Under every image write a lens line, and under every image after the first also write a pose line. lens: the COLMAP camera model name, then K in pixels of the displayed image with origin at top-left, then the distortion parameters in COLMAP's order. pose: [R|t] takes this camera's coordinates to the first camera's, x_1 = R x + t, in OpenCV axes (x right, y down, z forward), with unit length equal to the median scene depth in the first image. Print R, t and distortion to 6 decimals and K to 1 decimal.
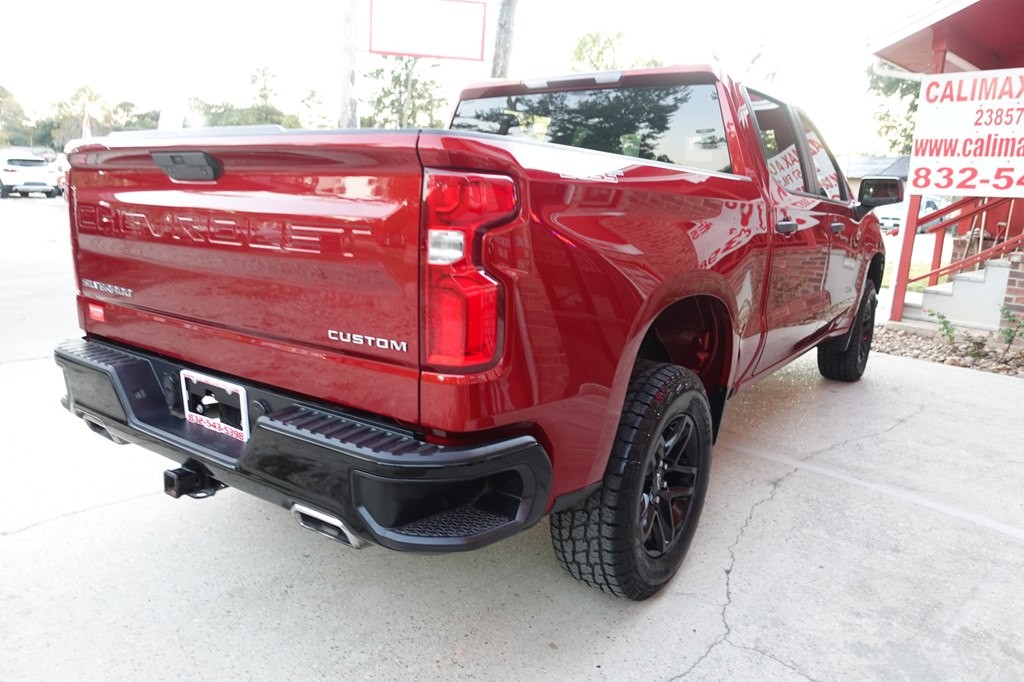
lens RADIAL K [[706.4, 0, 511.3], [0, 706.4, 337.1], [0, 0, 1]] dist [0.001048, -0.002439]
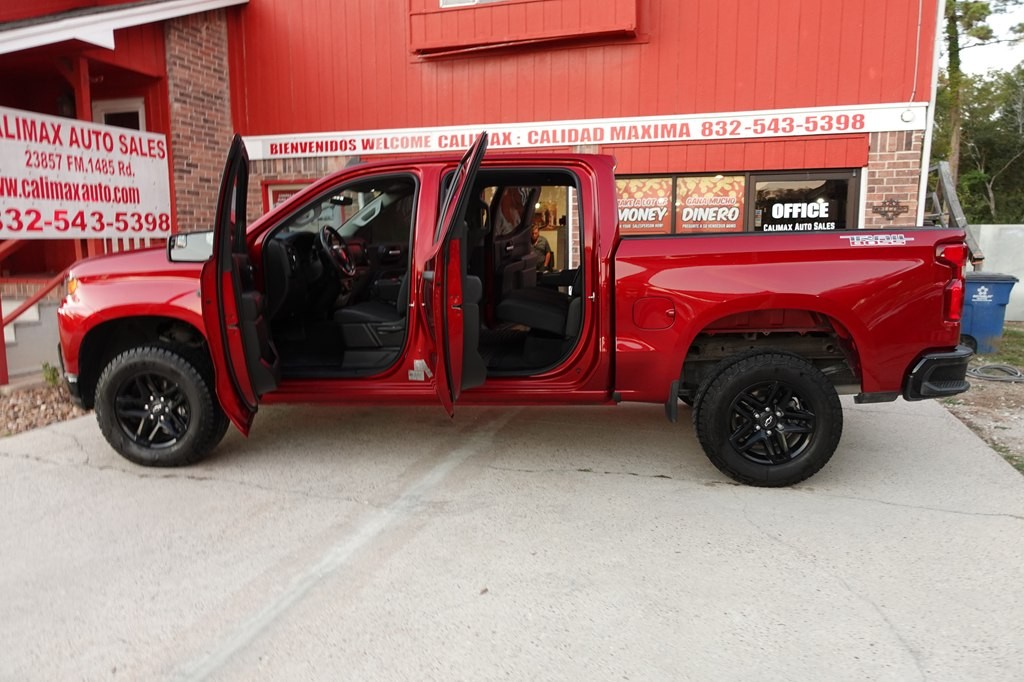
lens RADIAL K [[706.4, 0, 512.3], [0, 706.4, 341.0], [0, 0, 1]] dist [0.001048, -0.002439]
pose [[-0.486288, -0.158162, 0.859365, -1.021324], [0.170065, 0.947544, 0.270626, -0.420302], [-0.857089, 0.277750, -0.433882, 1.740719]]
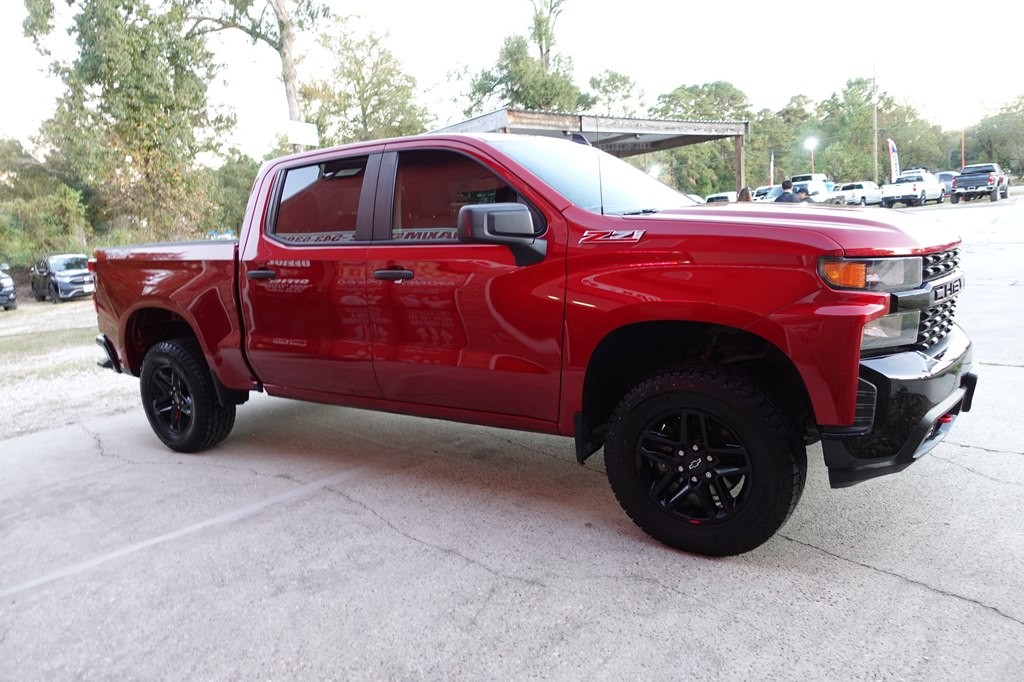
lens RADIAL K [[706.4, 0, 516.4], [0, 706.4, 340.5], [0, 0, 1]] dist [0.001048, -0.002439]
pose [[0.037538, 0.130484, -0.990739, 1.494061], [-0.126514, 0.984081, 0.124814, -0.224147], [0.991254, 0.120657, 0.053449, 1.226043]]
